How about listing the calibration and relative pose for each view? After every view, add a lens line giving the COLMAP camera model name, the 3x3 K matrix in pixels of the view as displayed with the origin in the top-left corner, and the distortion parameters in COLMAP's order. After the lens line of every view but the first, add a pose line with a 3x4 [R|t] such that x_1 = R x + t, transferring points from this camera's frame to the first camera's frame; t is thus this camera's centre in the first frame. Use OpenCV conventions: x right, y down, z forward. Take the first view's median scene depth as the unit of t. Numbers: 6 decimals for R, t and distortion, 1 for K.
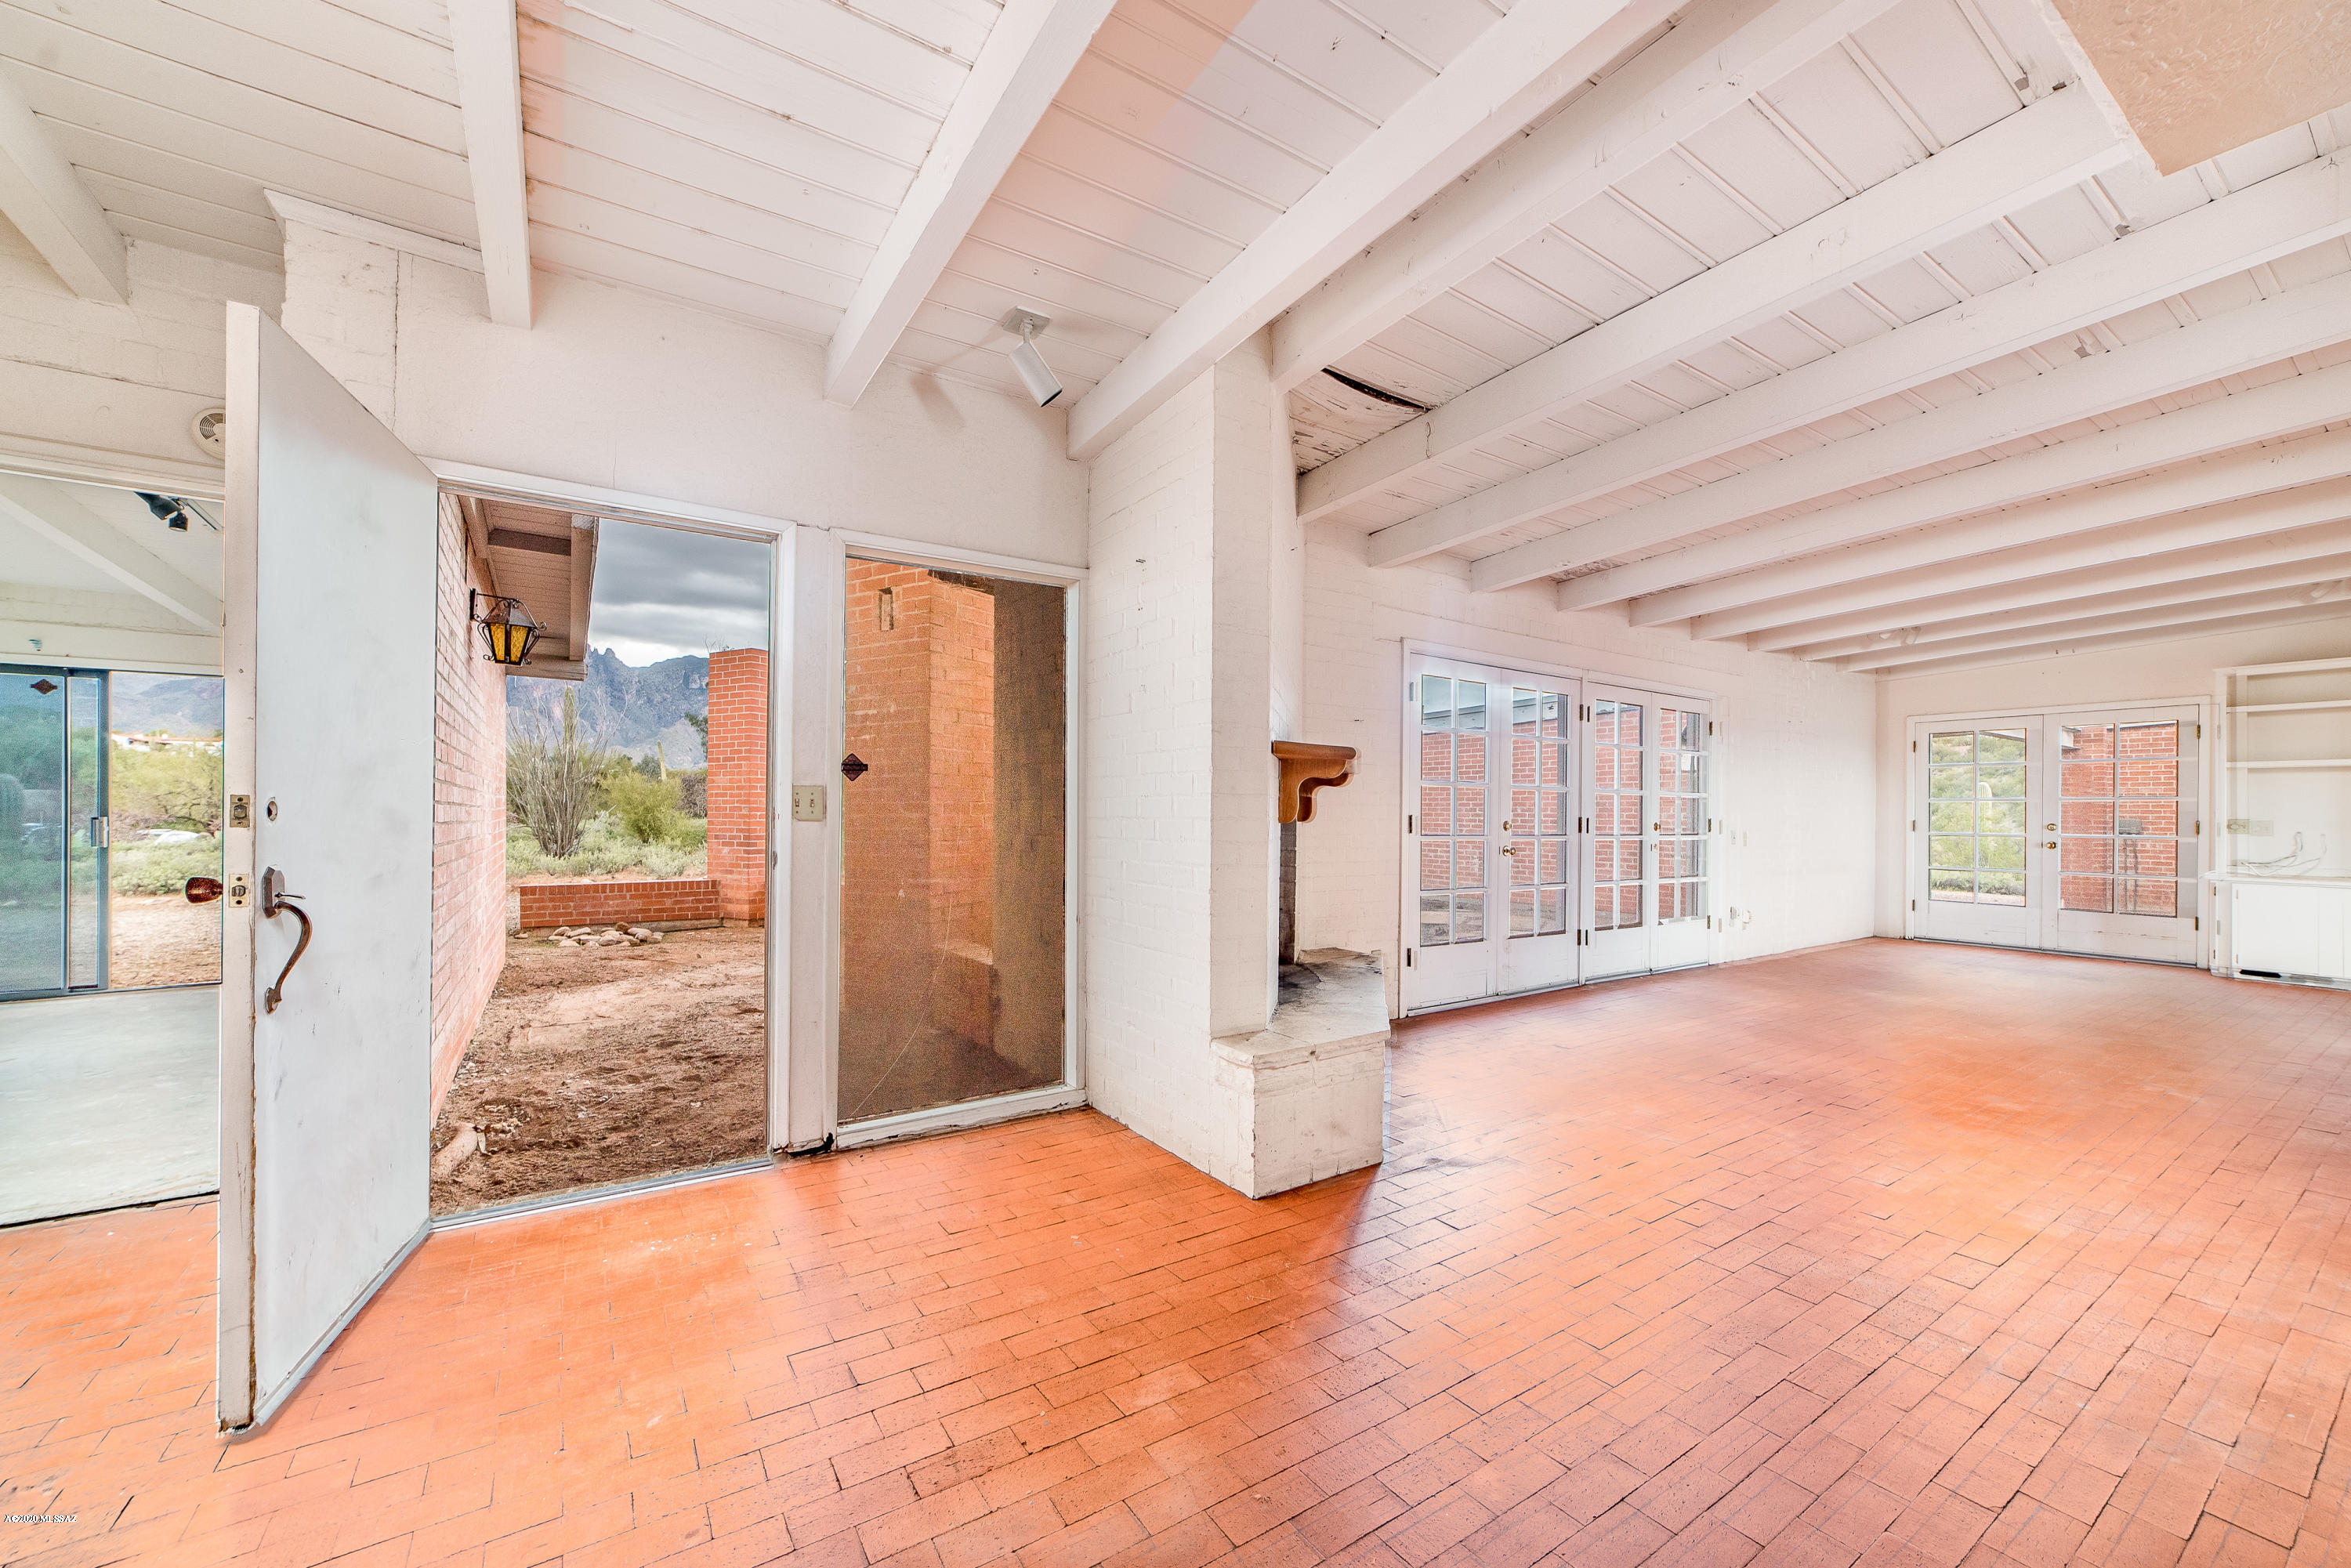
lens RADIAL K [[937.1, 0, 1188.7], [0, 937.1, 835.0], [0, 0, 1]] dist [-0.000222, 0.000026]
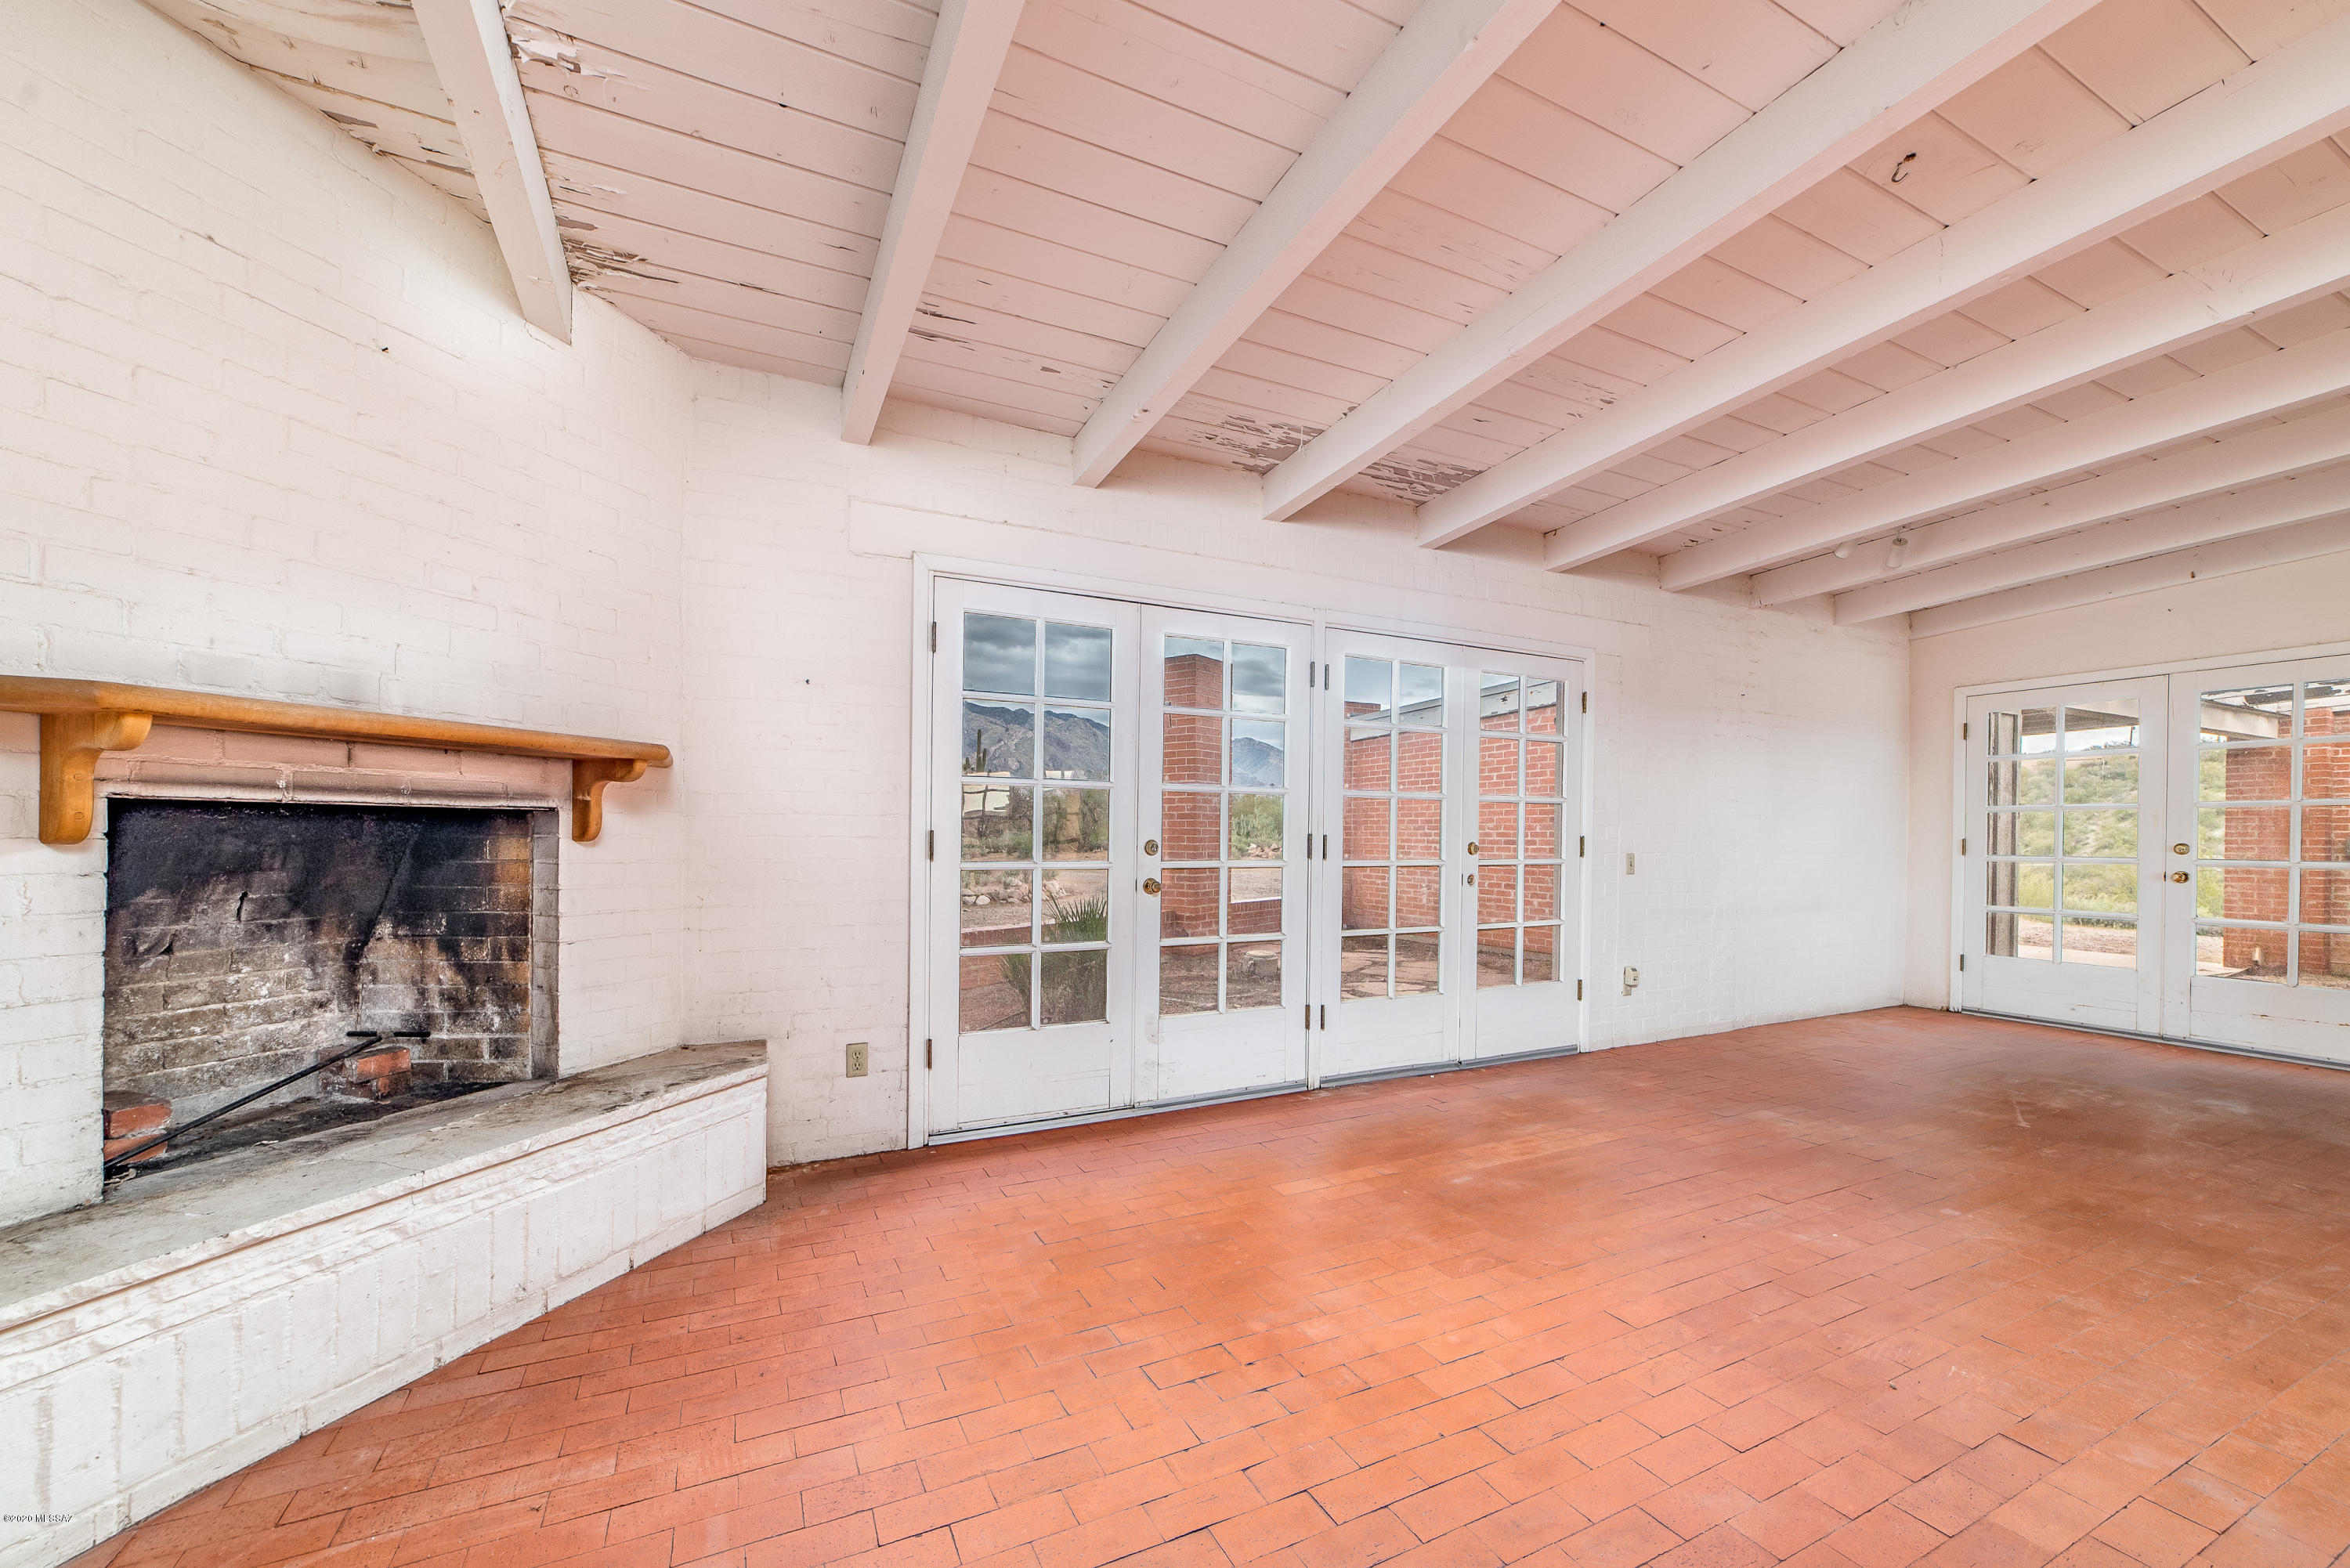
lens RADIAL K [[938.2, 0, 1177.1], [0, 938.2, 856.1], [0, 0, 1]] dist [-0.001137, -0.000091]
pose [[0.989050, 0.004715, -0.147504, 0.327555], [-0.003900, 0.999975, 0.005816, -0.004755], [0.147528, -0.005177, 0.989044, 0.254228]]
